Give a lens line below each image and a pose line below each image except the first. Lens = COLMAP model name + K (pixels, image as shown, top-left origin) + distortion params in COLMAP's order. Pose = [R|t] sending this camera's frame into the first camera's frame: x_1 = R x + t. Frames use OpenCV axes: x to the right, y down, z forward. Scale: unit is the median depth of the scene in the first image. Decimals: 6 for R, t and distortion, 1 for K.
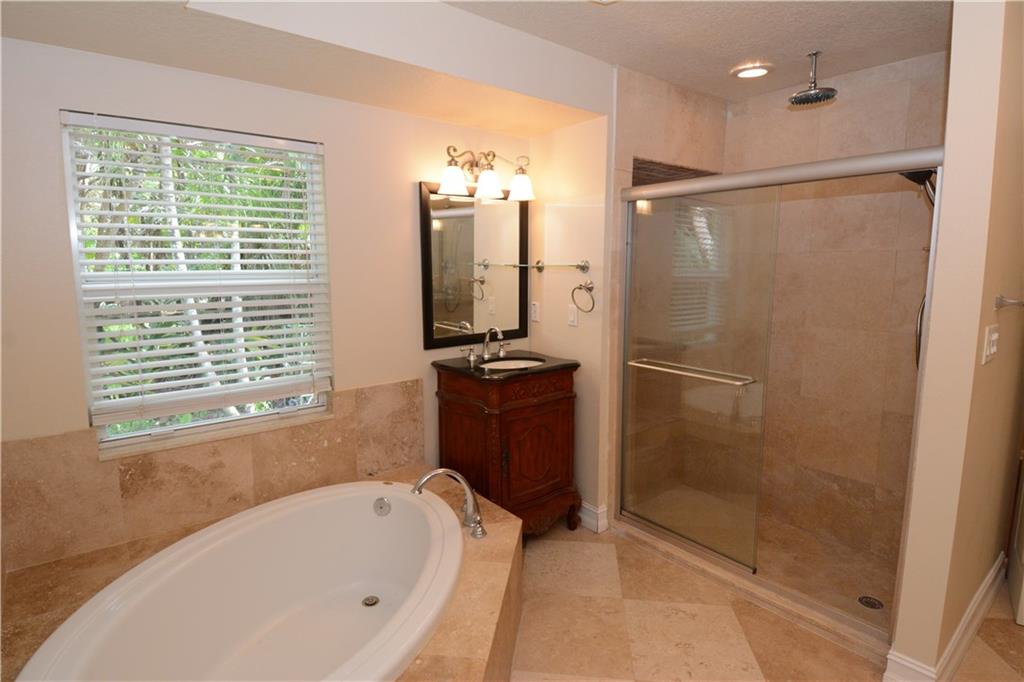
lens RADIAL K [[530.1, 0, 515.1], [0, 530.1, 336.1], [0, 0, 1]] dist [0.049765, -0.053370]
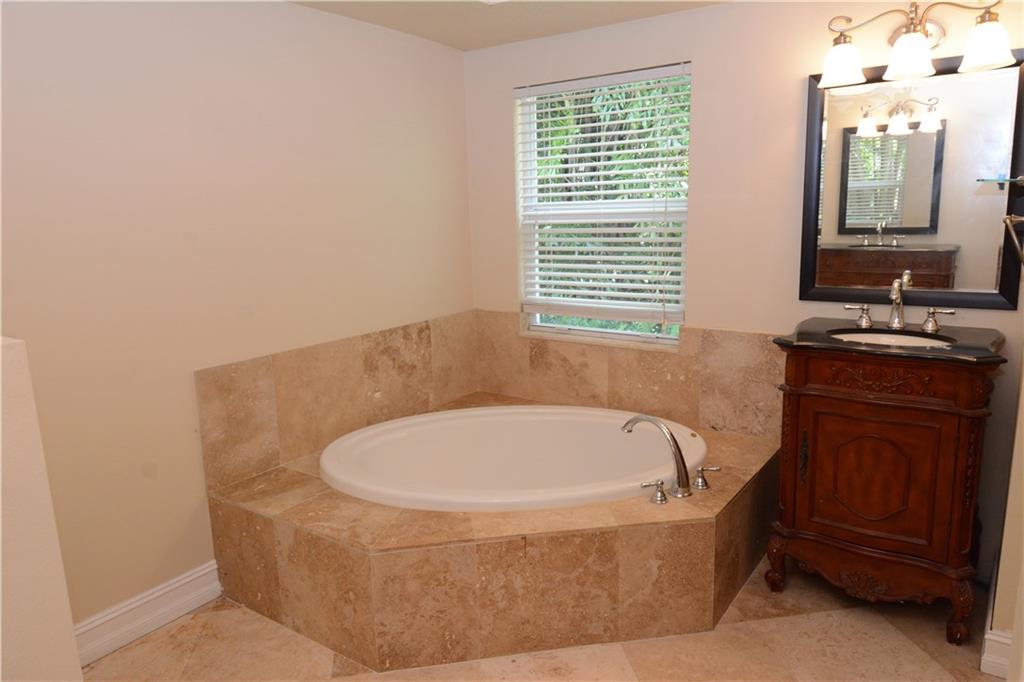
lens RADIAL K [[676.5, 0, 512.0], [0, 676.5, 341.0], [0, 0, 1]] dist [0.000898, -0.001200]
pose [[0.259648, 0.182747, -0.948255, 0.745797], [-0.102088, 0.981624, 0.161224, -0.035342], [0.960292, 0.054944, 0.273533, 0.380516]]
